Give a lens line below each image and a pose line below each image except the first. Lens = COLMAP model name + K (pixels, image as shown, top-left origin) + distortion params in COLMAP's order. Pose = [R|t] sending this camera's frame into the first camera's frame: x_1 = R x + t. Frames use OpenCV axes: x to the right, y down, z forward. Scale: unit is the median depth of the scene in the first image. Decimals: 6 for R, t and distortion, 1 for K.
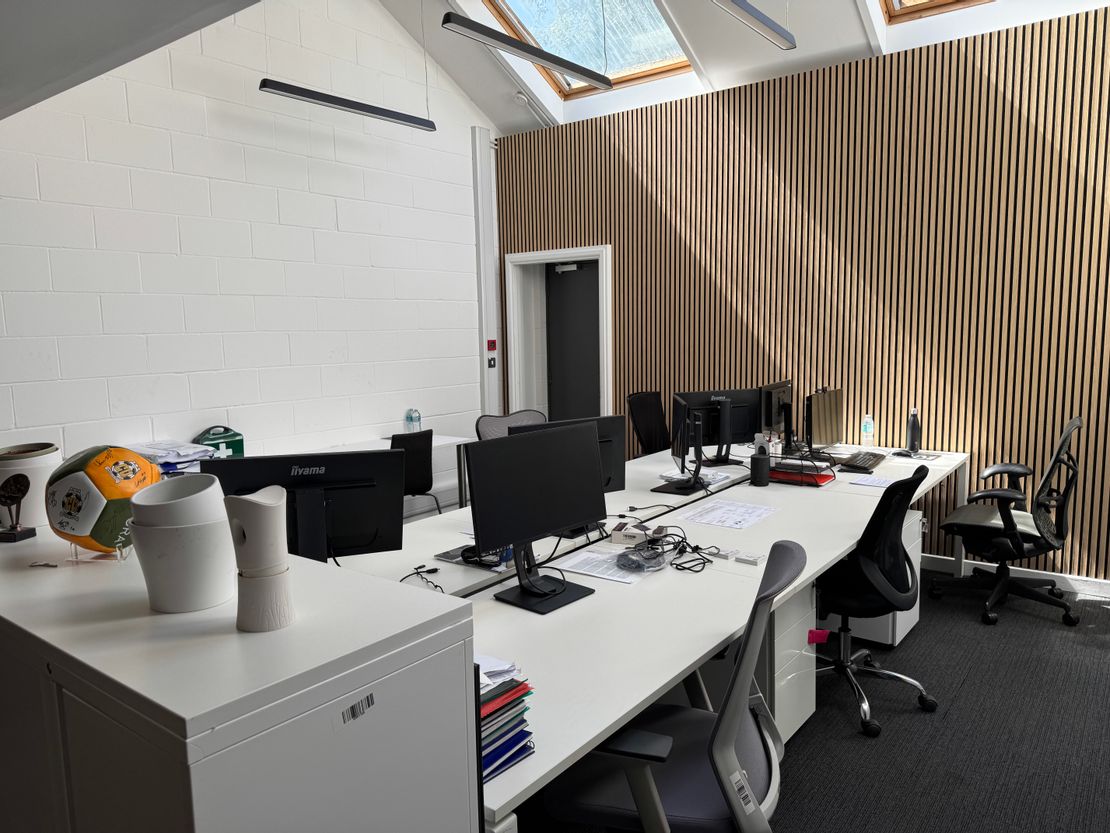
lens RADIAL K [[780.6, 0, 555.0], [0, 780.6, 416.5], [0, 0, 1]] dist [0.100595, -0.173877]
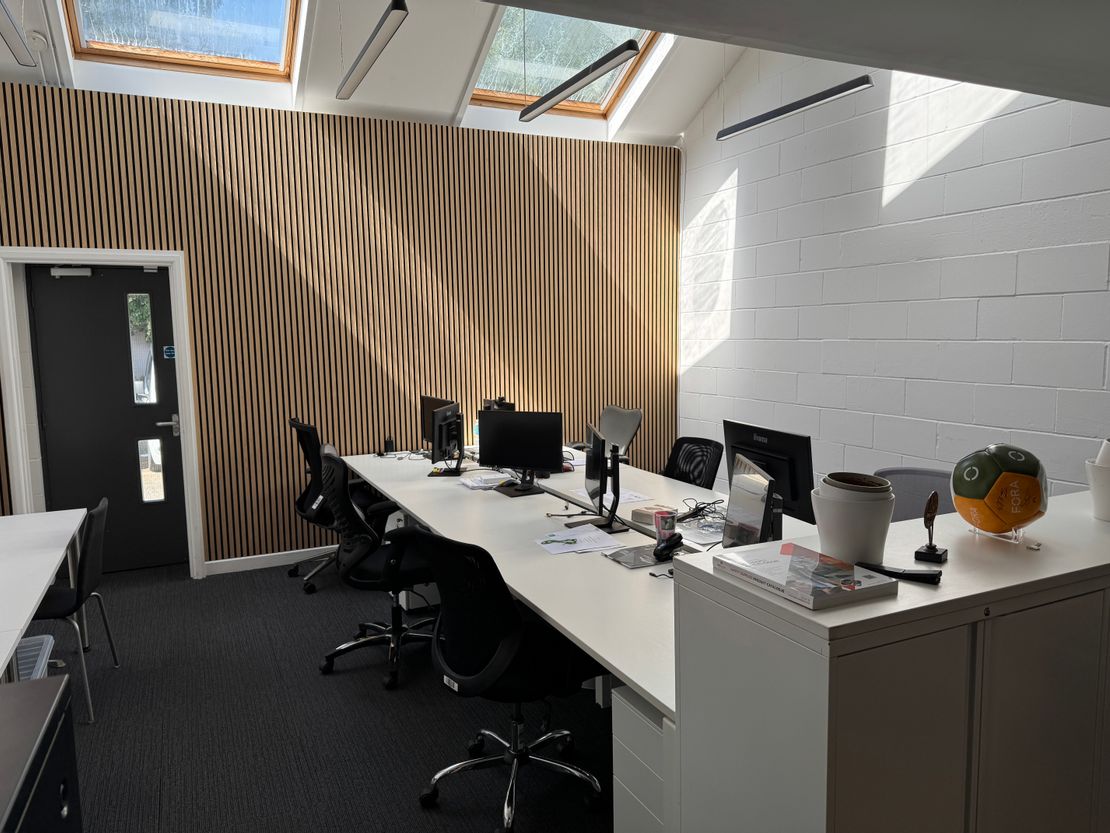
lens RADIAL K [[780.6, 0, 555.0], [0, 780.6, 416.5], [0, 0, 1]] dist [0.100595, -0.173877]
pose [[0.451981, -0.083343, 0.888125, -0.559721], [0.109662, 0.993265, 0.037400, -0.033767], [-0.885261, 0.080489, 0.458077, 0.297160]]
